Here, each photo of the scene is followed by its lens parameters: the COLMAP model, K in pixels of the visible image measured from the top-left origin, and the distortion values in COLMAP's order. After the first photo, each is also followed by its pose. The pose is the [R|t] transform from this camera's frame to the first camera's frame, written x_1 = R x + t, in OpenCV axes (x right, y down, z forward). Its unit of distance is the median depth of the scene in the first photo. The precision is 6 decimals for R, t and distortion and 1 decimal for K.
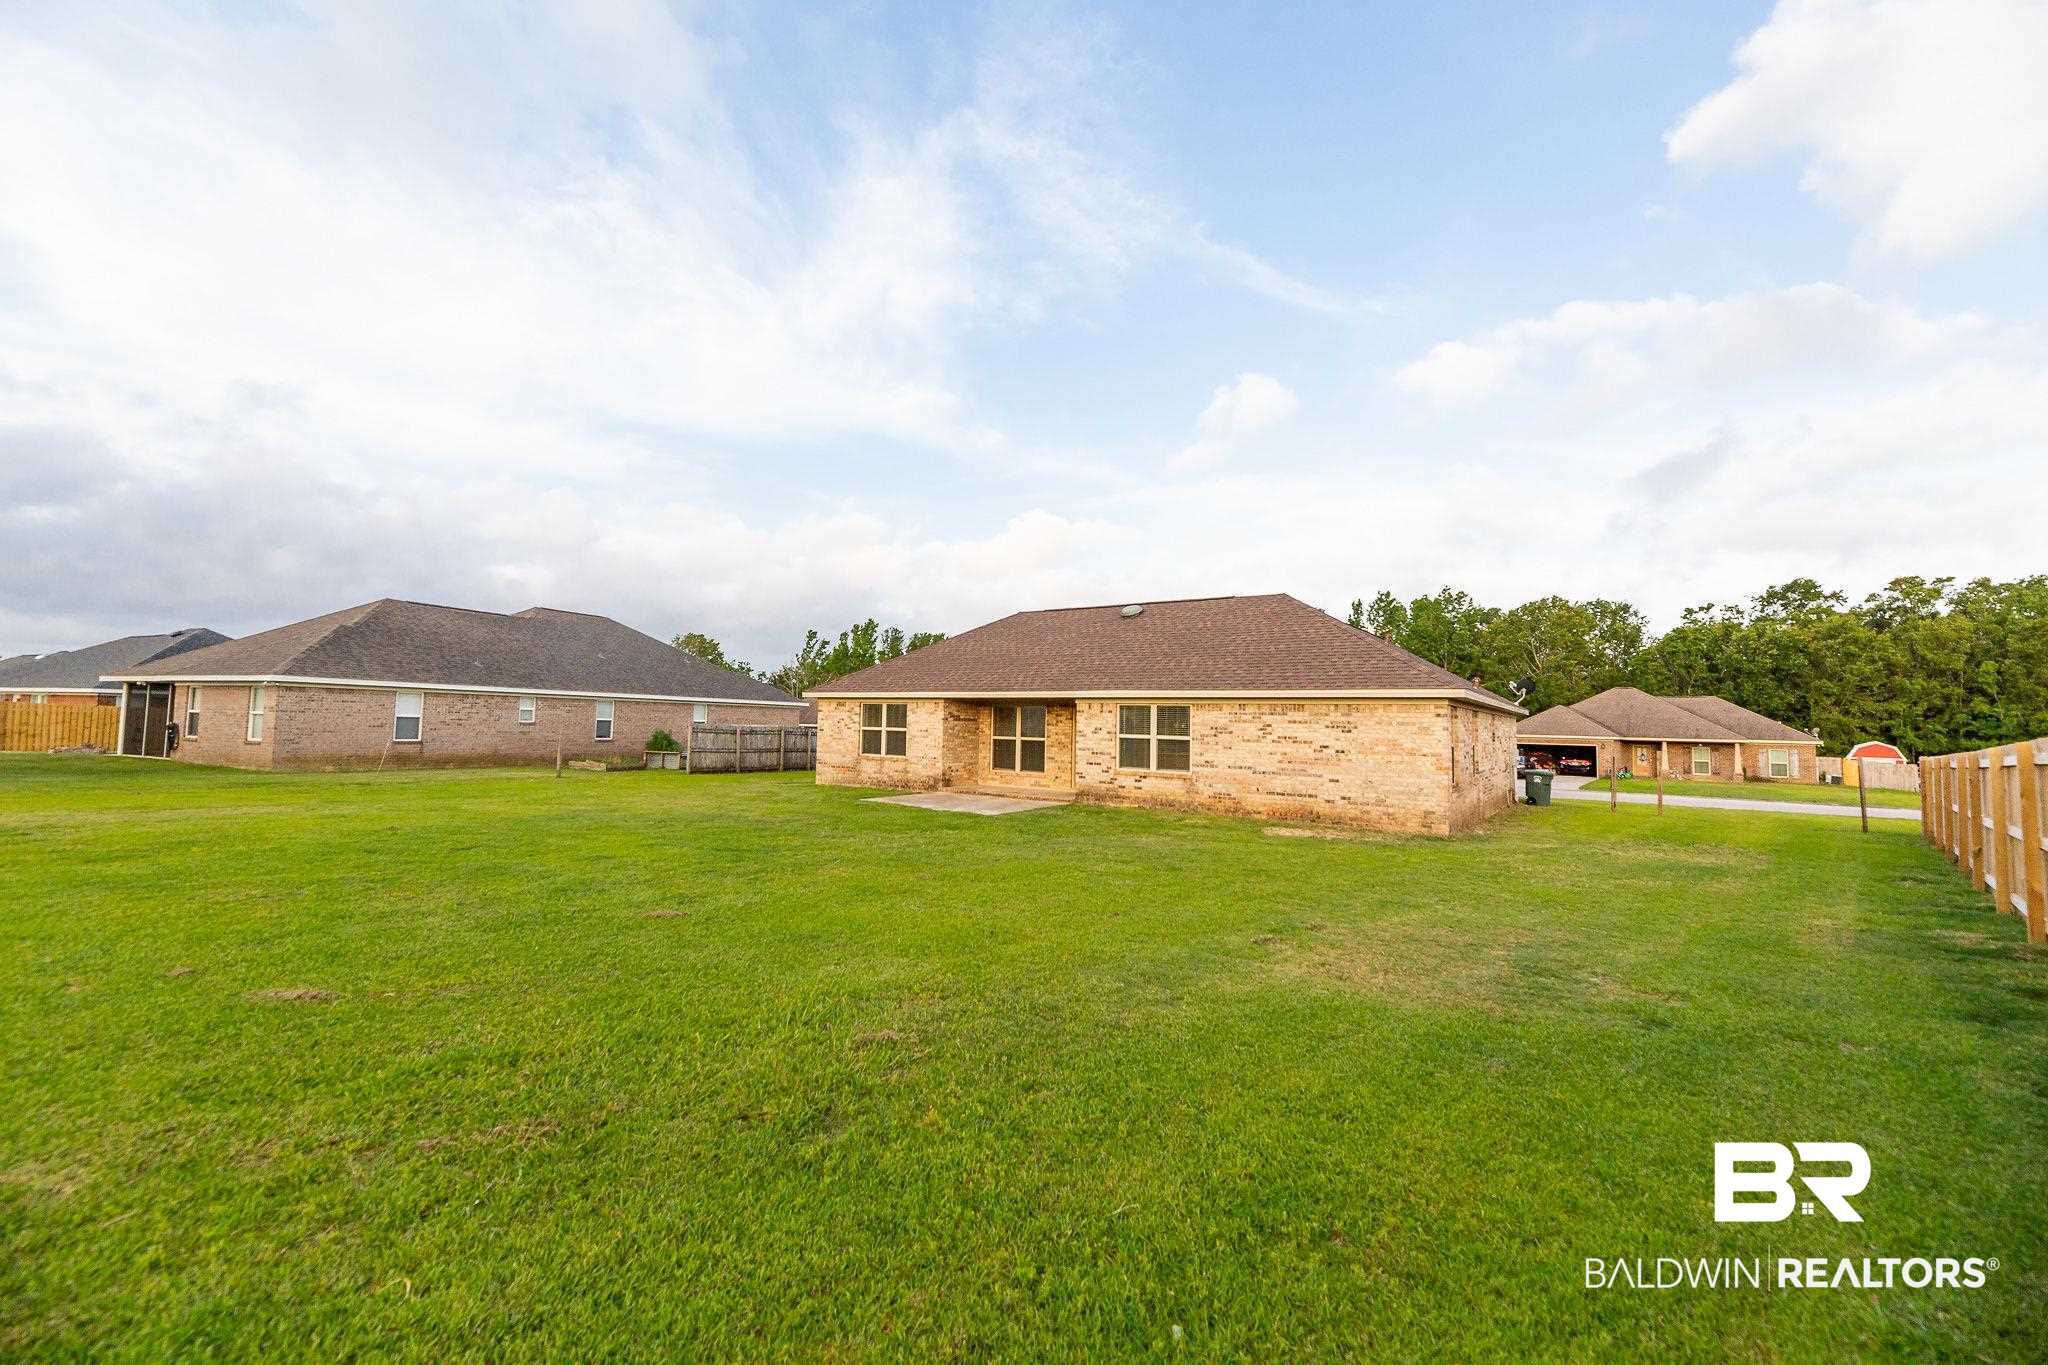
lens RADIAL K [[822.7, 0, 1014.7], [0, 822.7, 671.3], [0, 0, 1]] dist [0.000393, -0.003185]
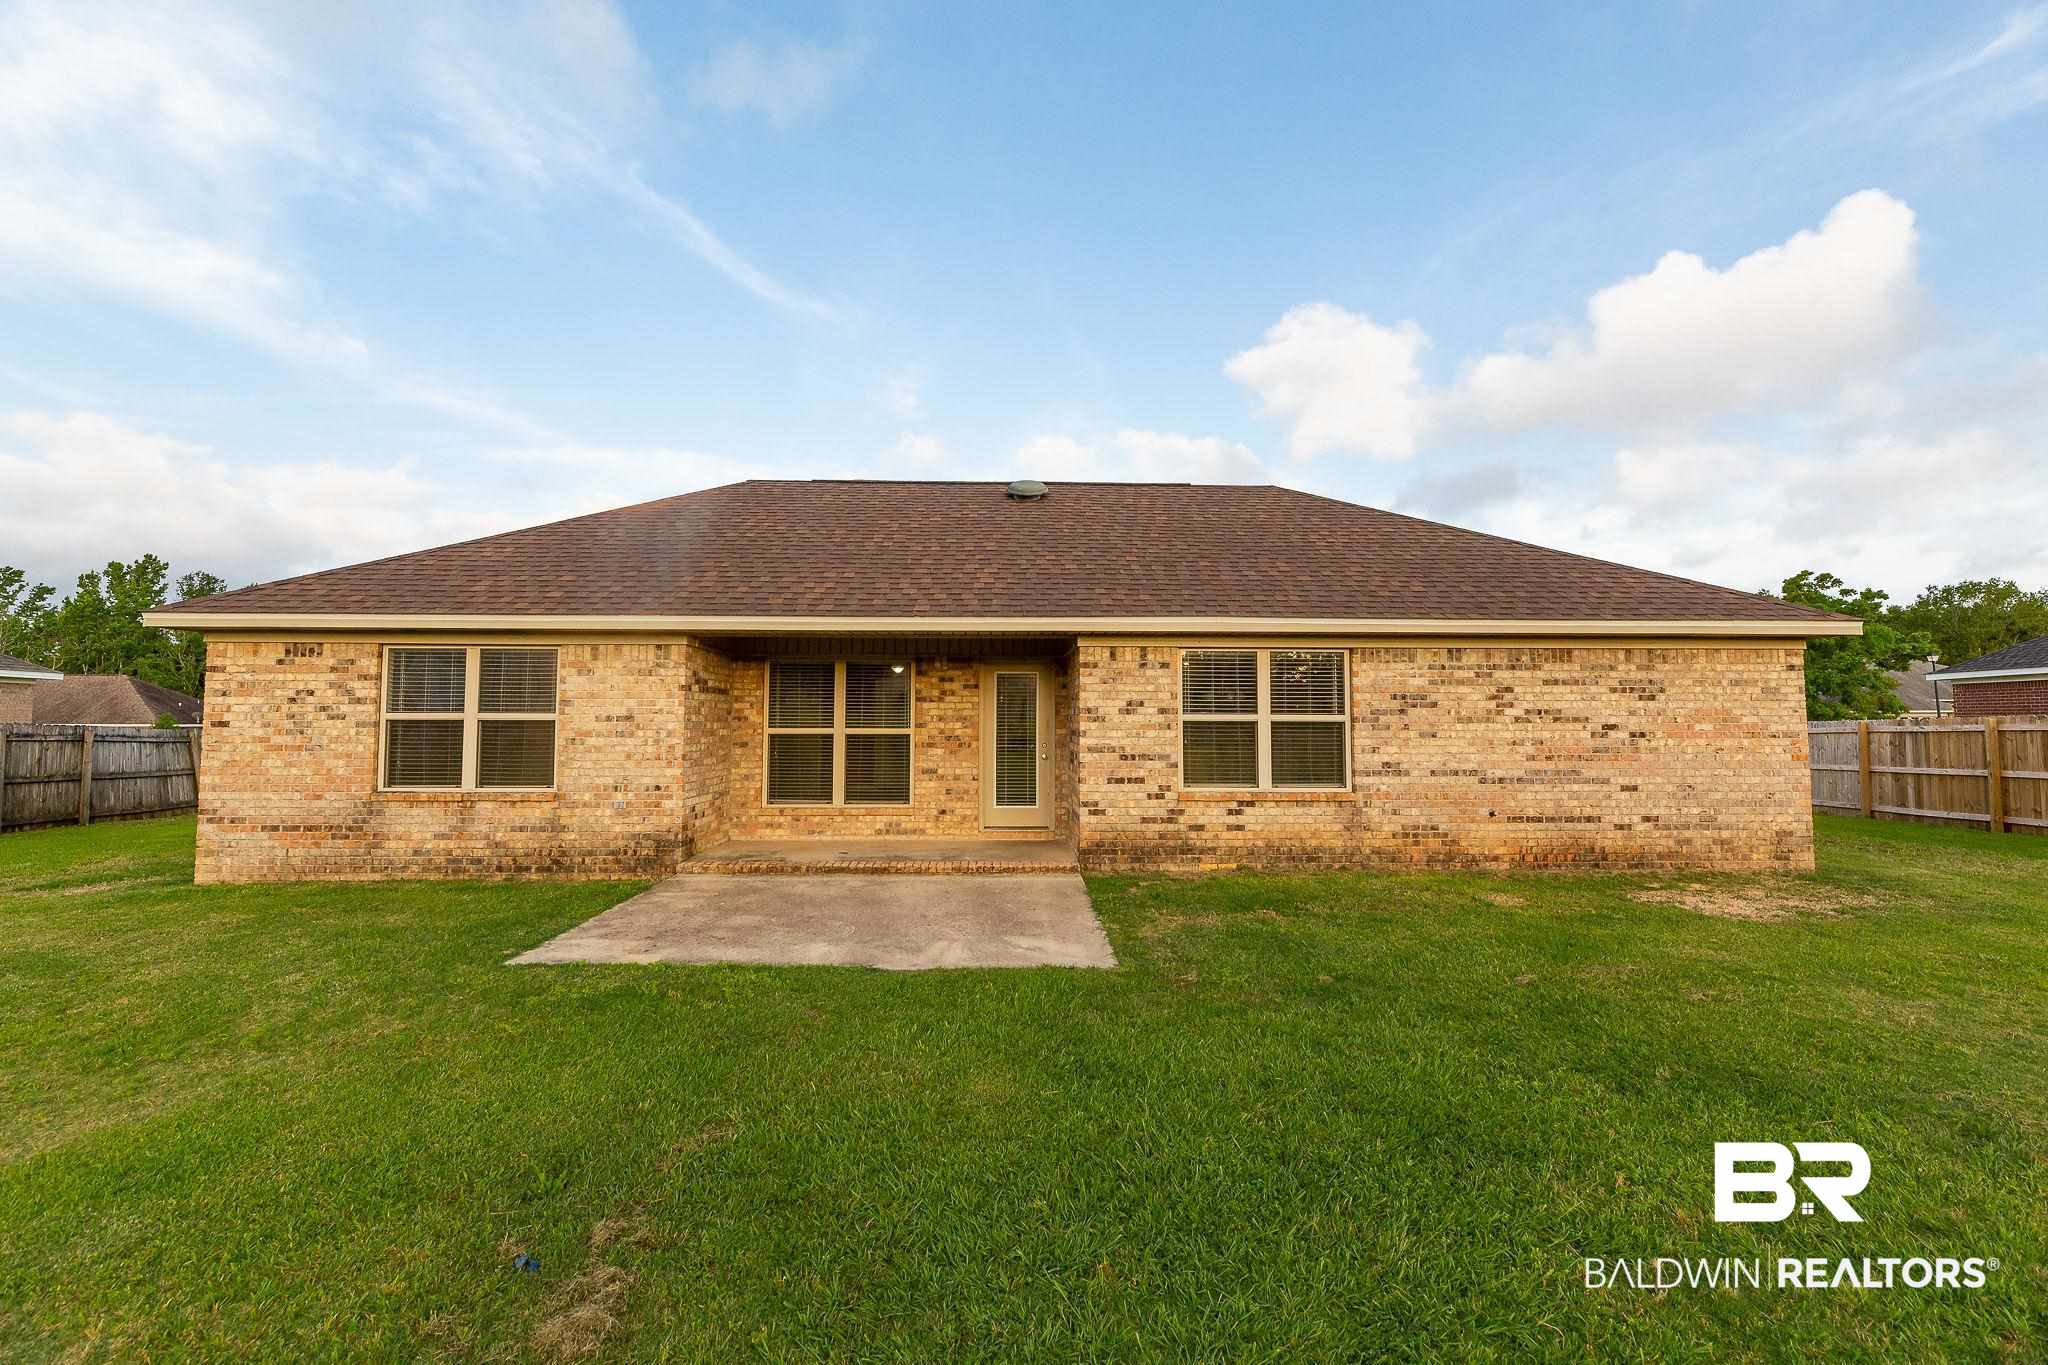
lens RADIAL K [[845.0, 0, 1015.5], [0, 845.0, 672.8], [0, 0, 1]] dist [0.000559, -0.003047]
pose [[0.801763, 0.013404, 0.597492, -0.196672], [-0.022085, 0.999730, 0.007207, 0.043967], [-0.597234, -0.018974, 0.801843, 0.570337]]
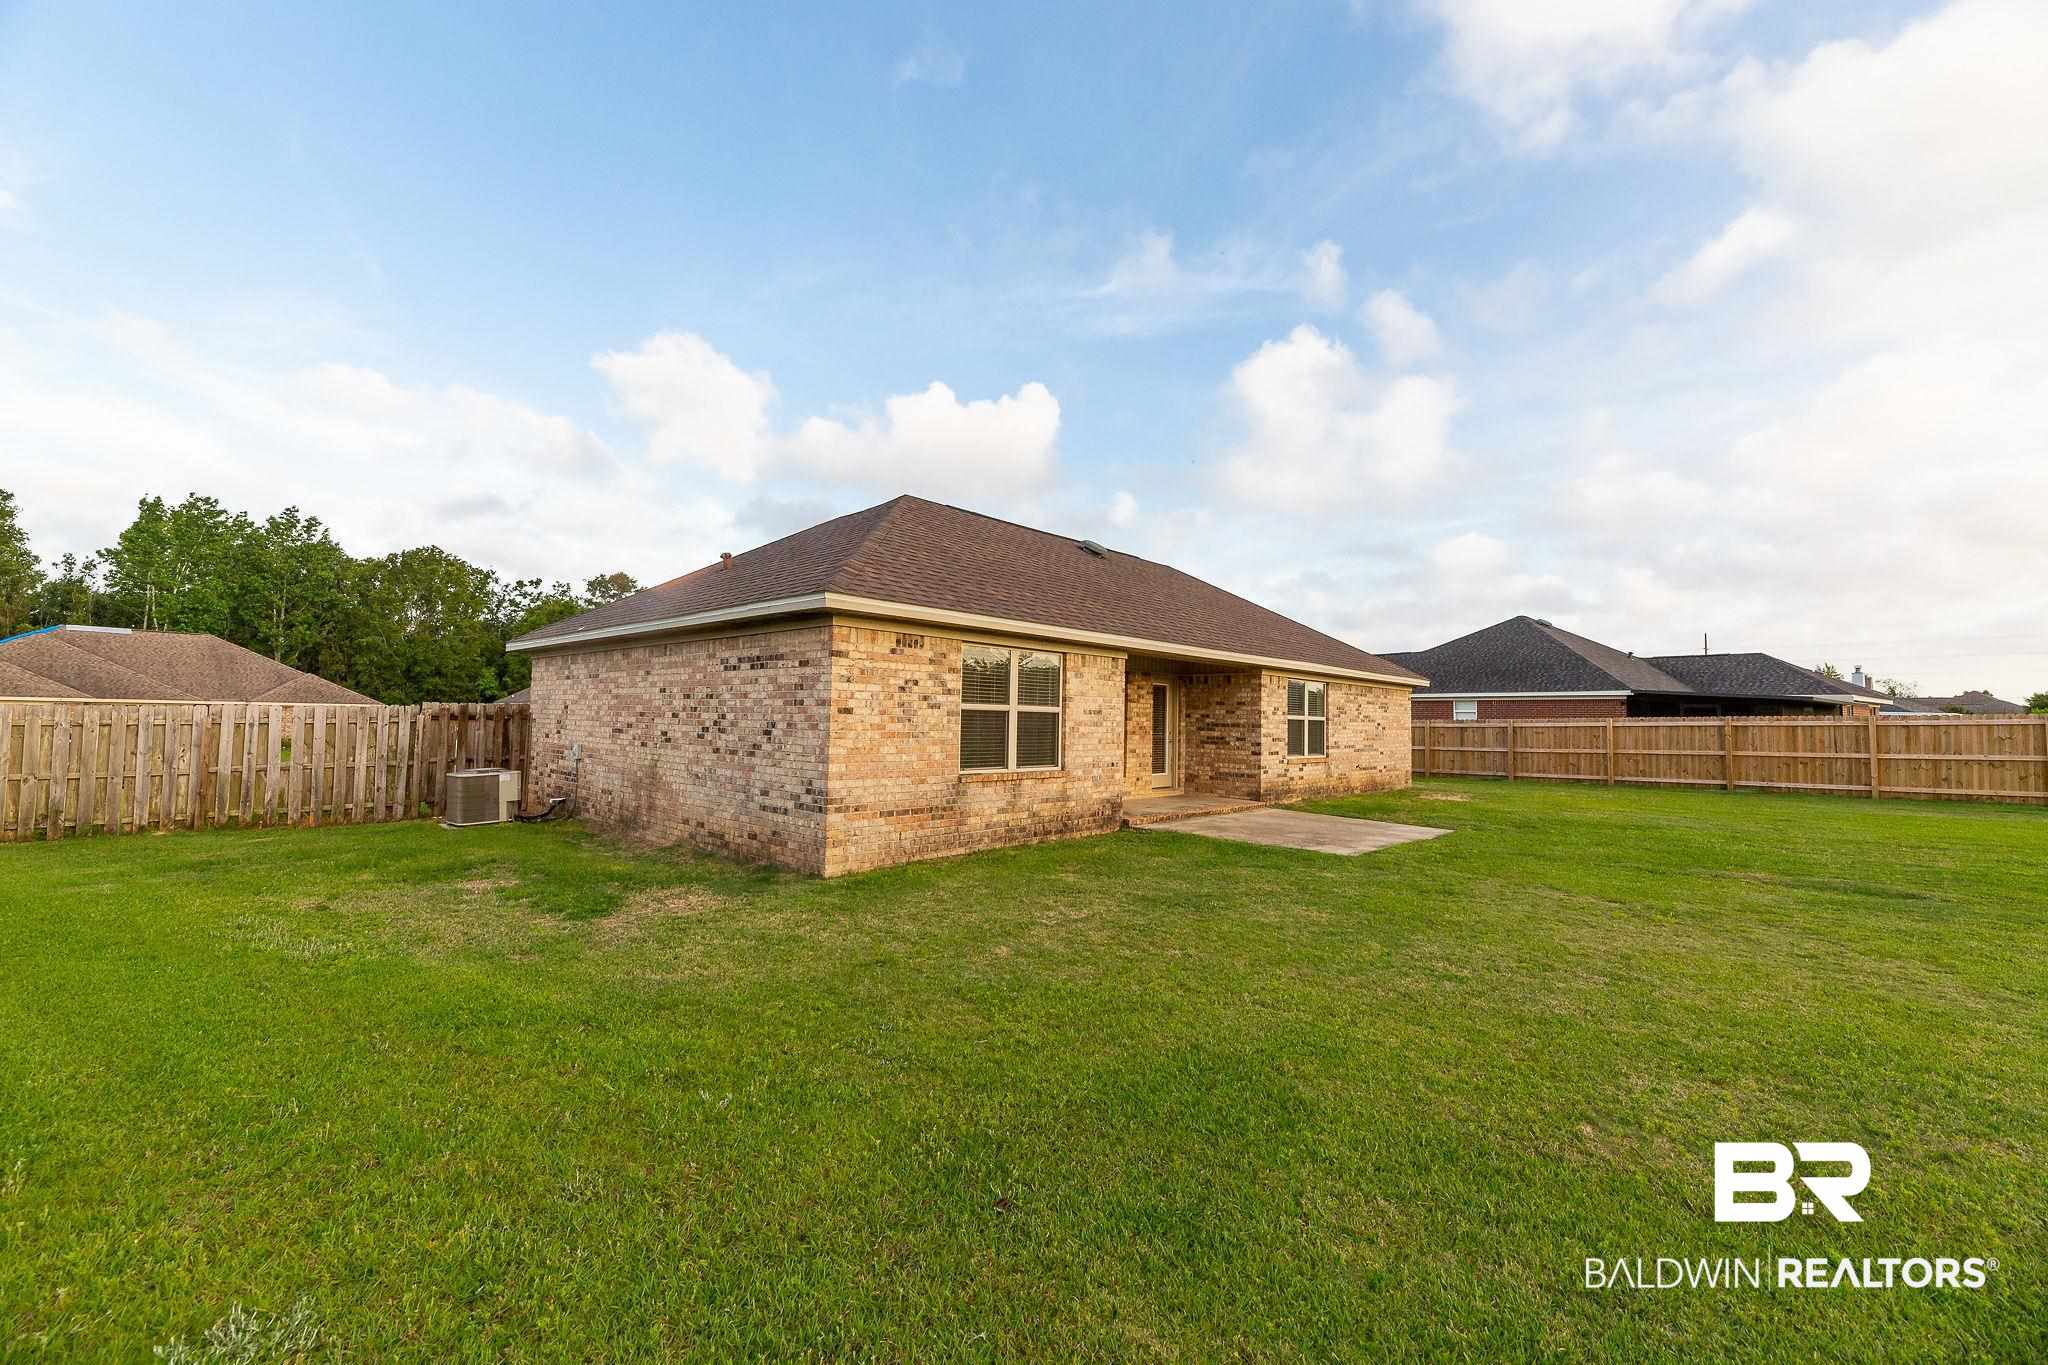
lens RADIAL K [[820.1, 0, 1021.7], [0, 820.1, 671.0], [0, 0, 1]] dist [-0.001024, -0.000674]
pose [[0.139298, 0.037009, 0.989559, -0.609916], [-0.082209, 0.996284, -0.025688, 0.063497], [-0.986832, -0.077772, 0.141823, 0.969248]]
